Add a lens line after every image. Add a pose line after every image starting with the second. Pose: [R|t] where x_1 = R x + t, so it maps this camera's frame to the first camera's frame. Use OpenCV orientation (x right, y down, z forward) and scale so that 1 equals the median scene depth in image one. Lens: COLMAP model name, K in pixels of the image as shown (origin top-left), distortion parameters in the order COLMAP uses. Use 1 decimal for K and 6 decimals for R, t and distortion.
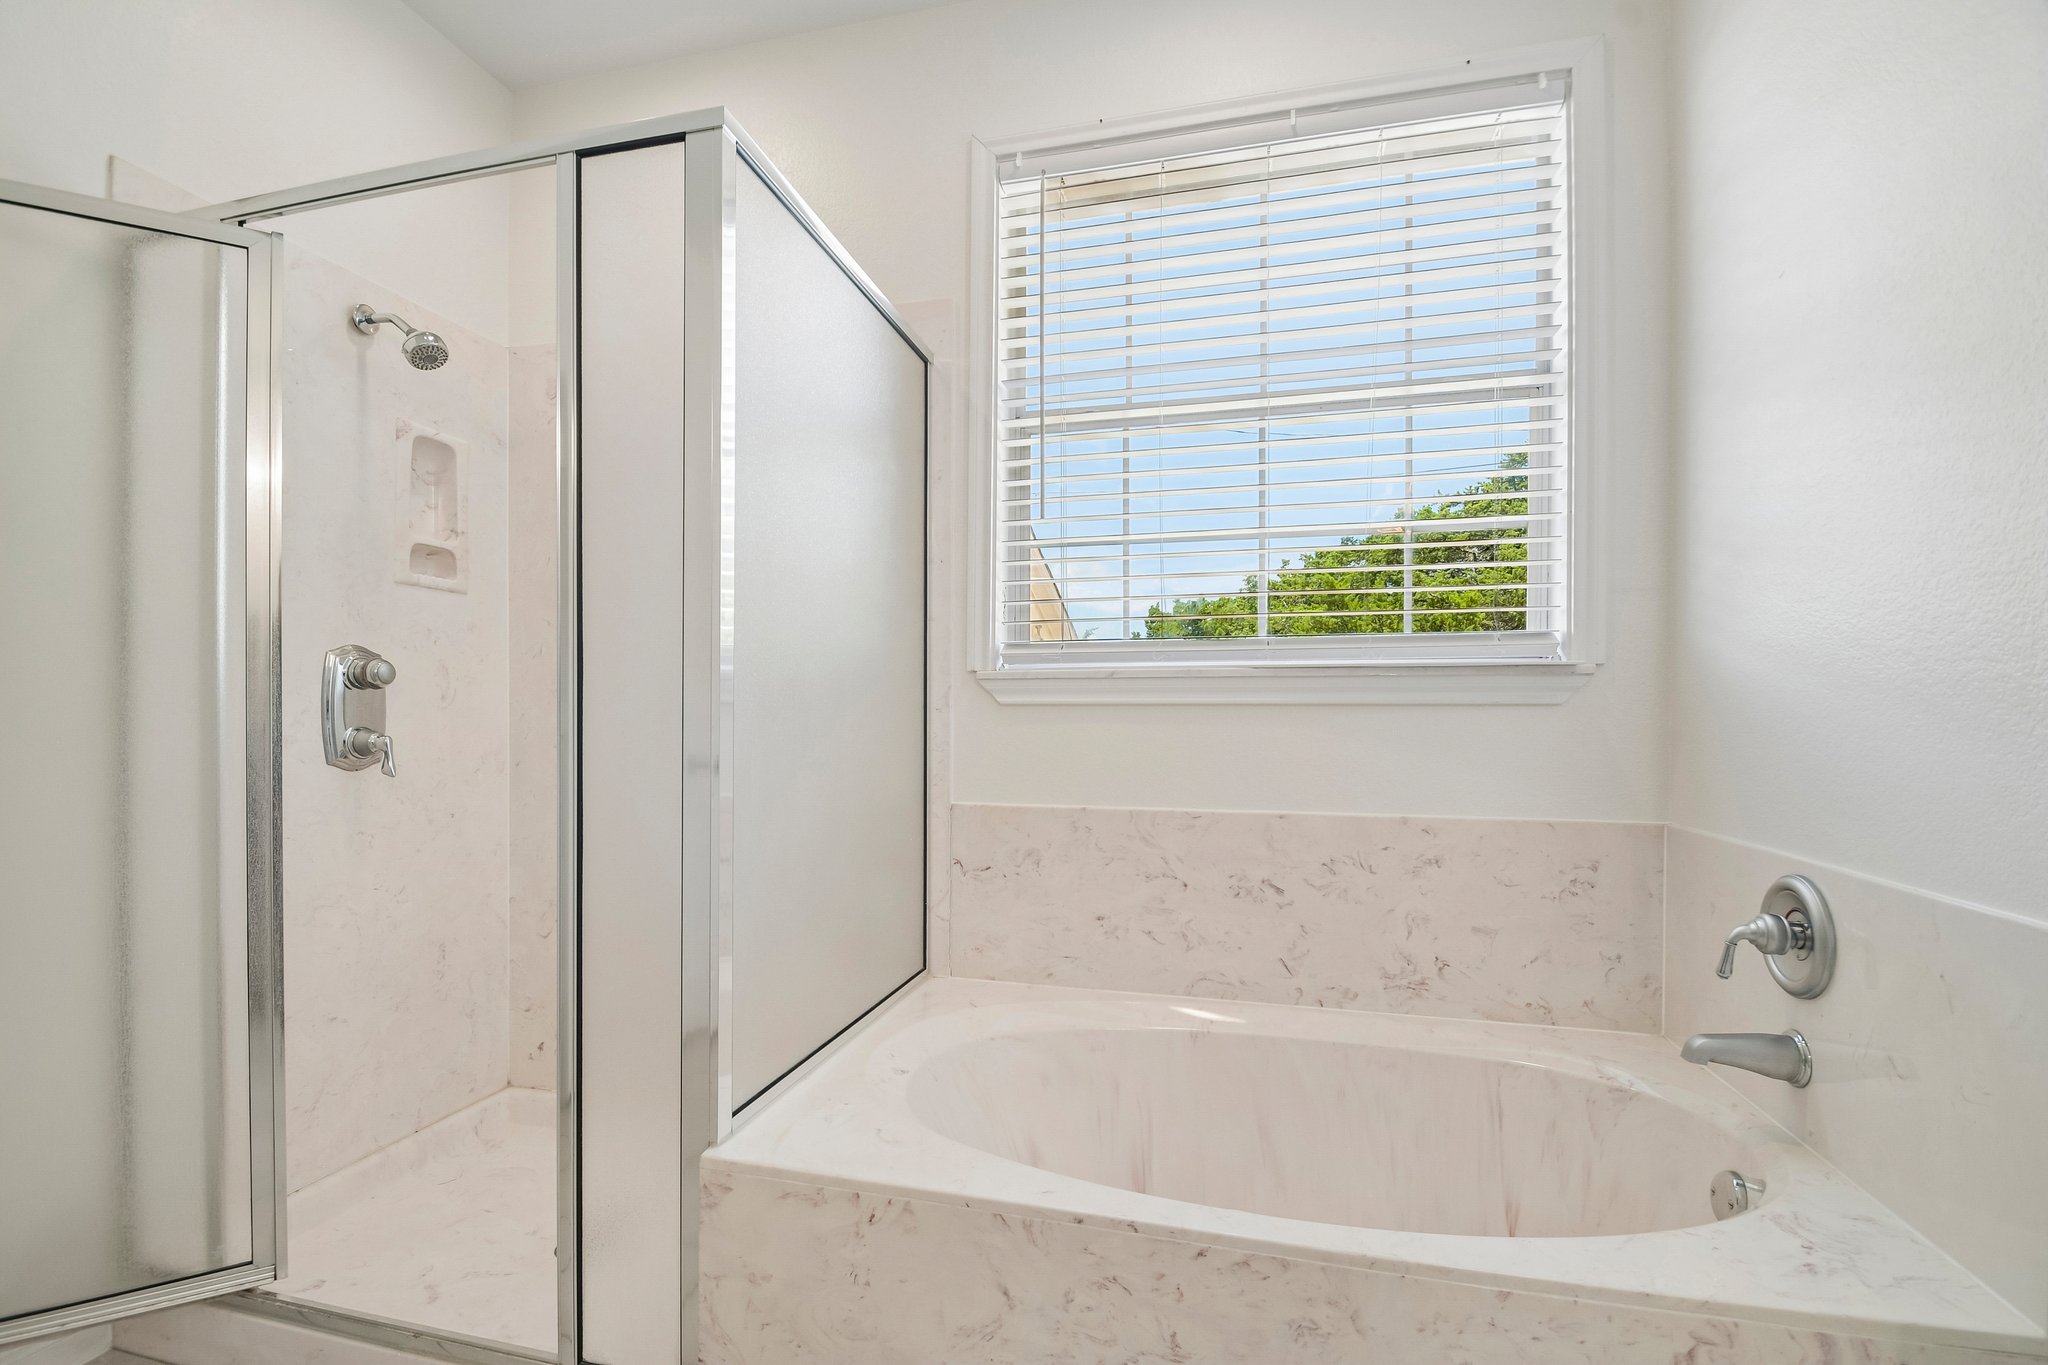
lens RADIAL K [[904.8, 0, 1005.2], [0, 904.8, 727.3], [0, 0, 1]] dist [-0.004464, -0.005544]
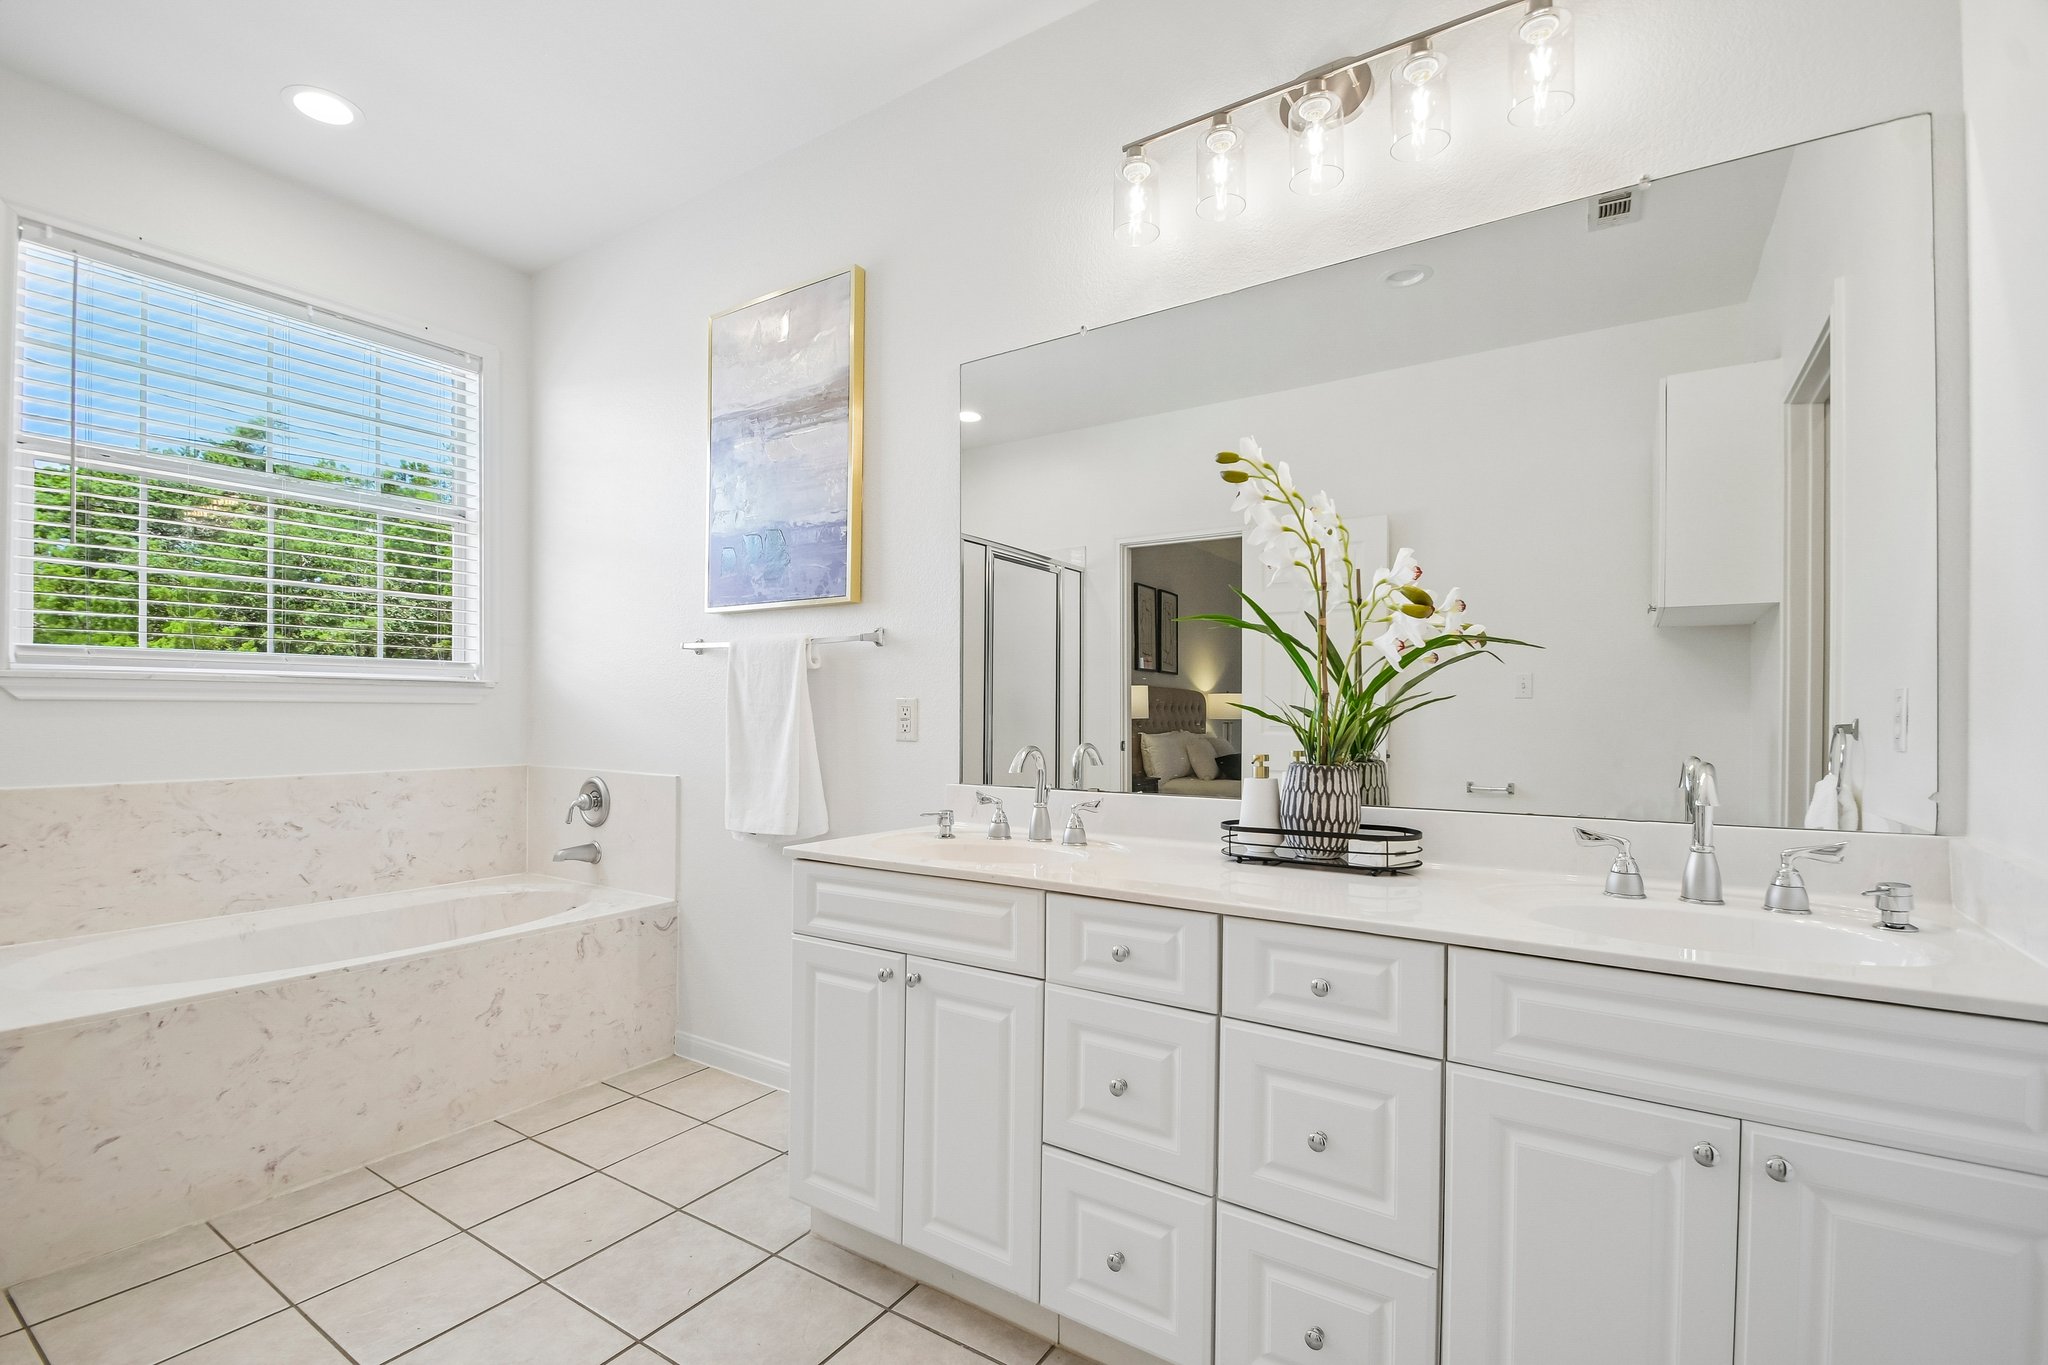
lens RADIAL K [[904.8, 0, 1029.7], [0, 904.8, 704.2], [0, 0, 1]] dist [-0.004464, -0.005544]
pose [[0.313300, 0.006159, 0.949634, -0.758811], [0.007147, 0.999935, -0.008843, -0.000499], [-0.949627, 0.009557, 0.313236, -0.627794]]
